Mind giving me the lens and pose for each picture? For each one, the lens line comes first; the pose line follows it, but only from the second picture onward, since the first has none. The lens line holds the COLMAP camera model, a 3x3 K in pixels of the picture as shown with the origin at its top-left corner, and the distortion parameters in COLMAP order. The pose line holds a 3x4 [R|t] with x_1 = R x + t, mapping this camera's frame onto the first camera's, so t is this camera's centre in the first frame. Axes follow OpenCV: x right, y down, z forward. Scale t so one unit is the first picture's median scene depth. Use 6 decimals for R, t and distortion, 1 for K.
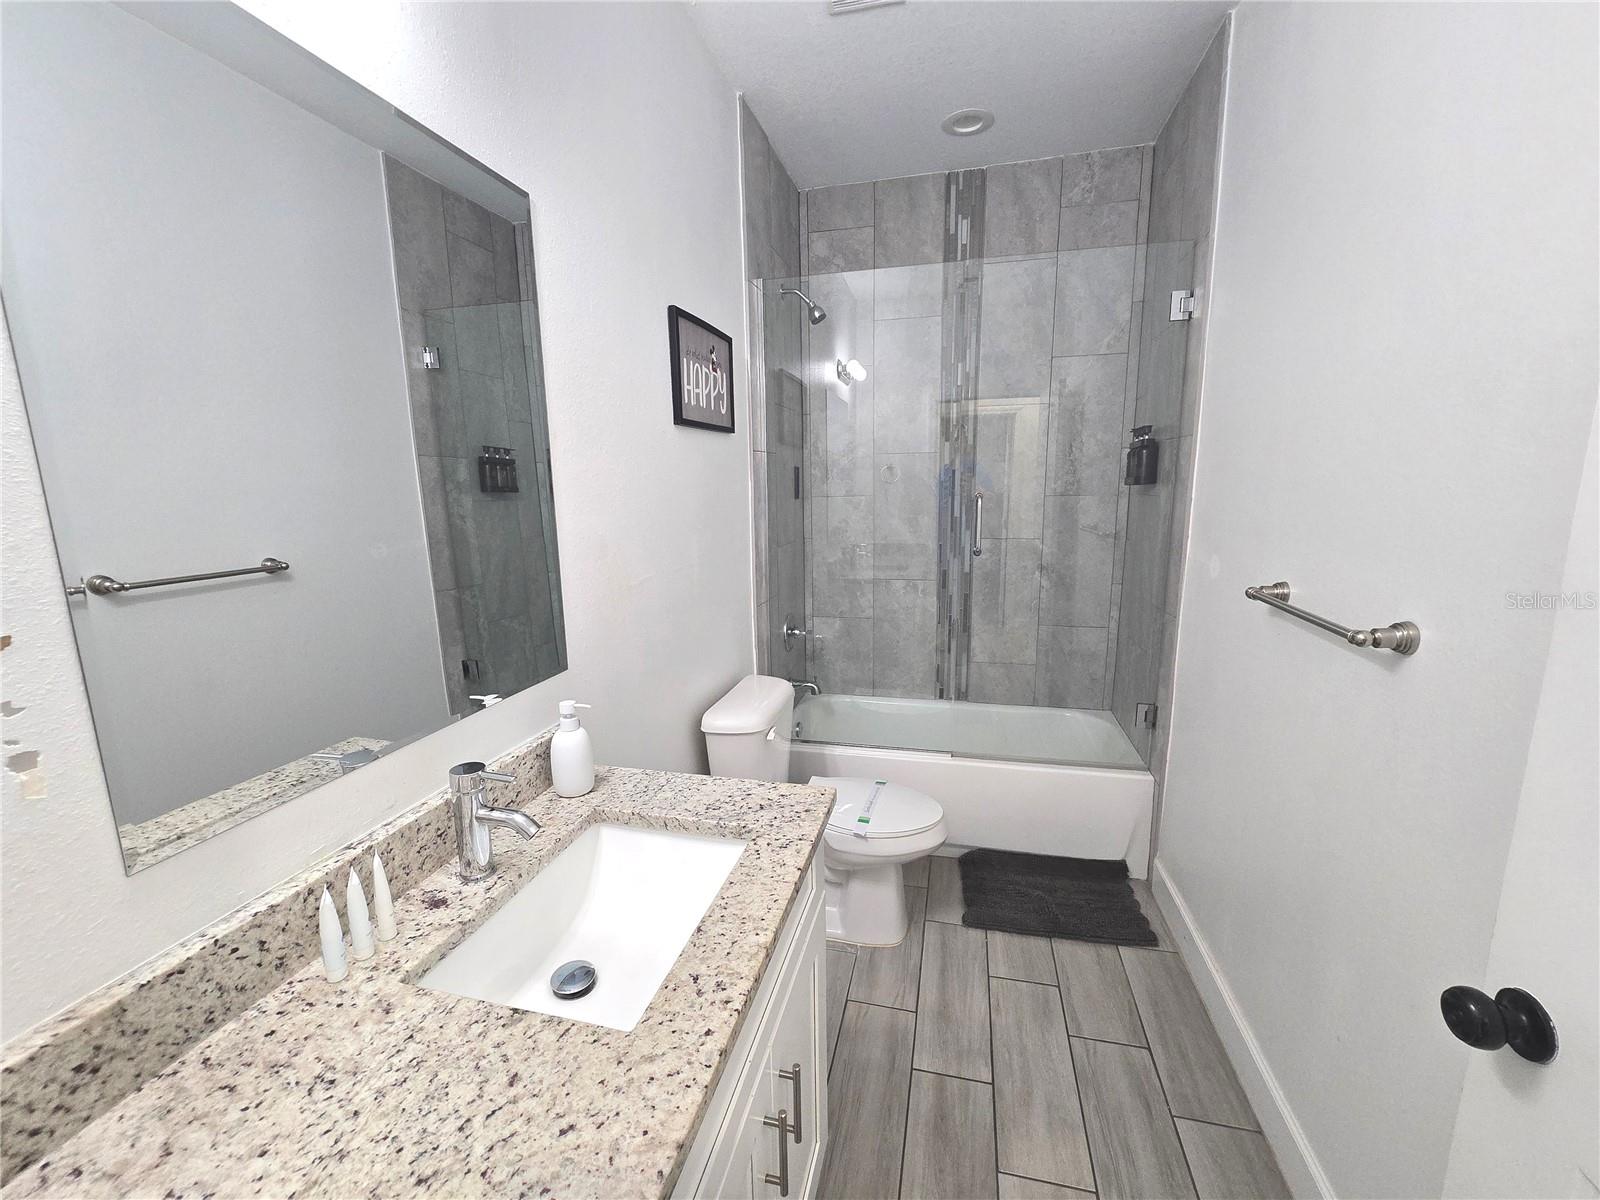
lens RADIAL K [[656.6, 0, 805.0], [0, 656.6, 601.0], [0, 0, 1]] dist [-0.002837, -0.000538]
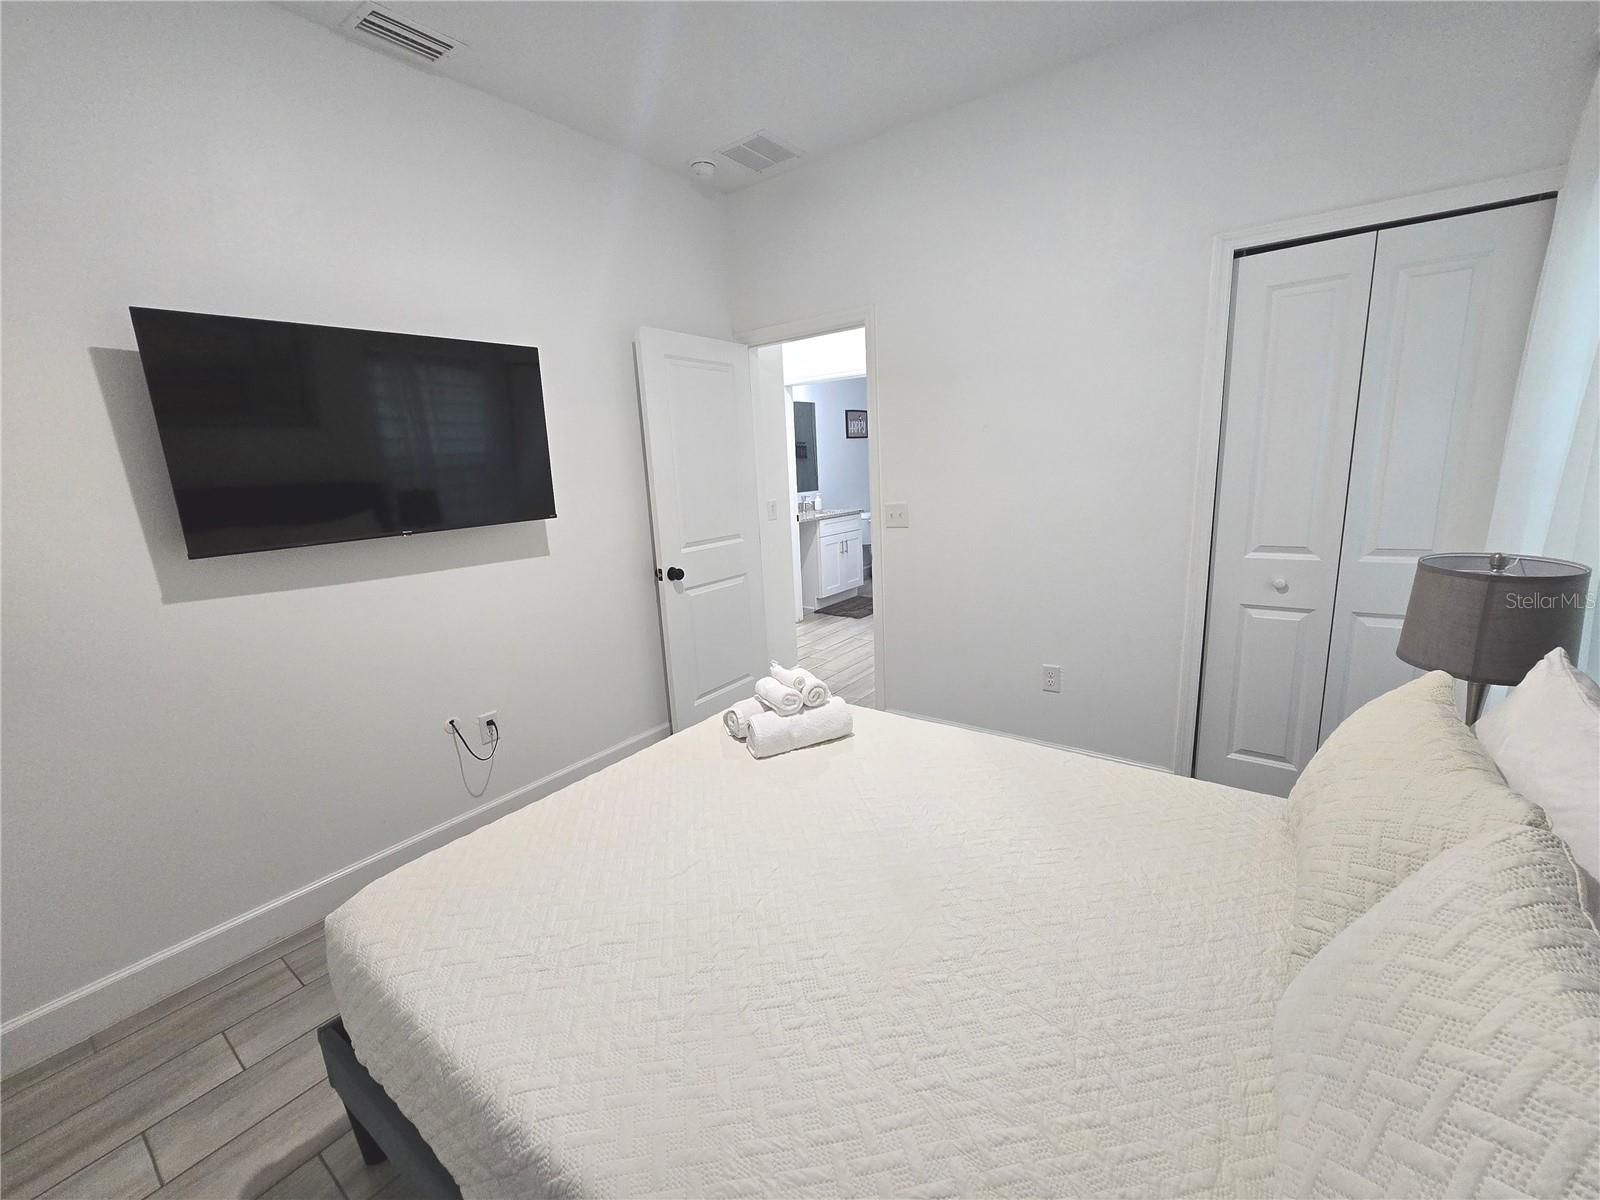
lens RADIAL K [[656.6, 0, 797.0], [0, 656.6, 602.1], [0, 0, 1]] dist [-0.002837, -0.000538]
pose [[0.922204, 0.049712, -0.383494, 1.117650], [-0.029528, 0.997860, 0.058345, 0.503212], [0.385574, -0.042482, 0.921699, -2.864959]]
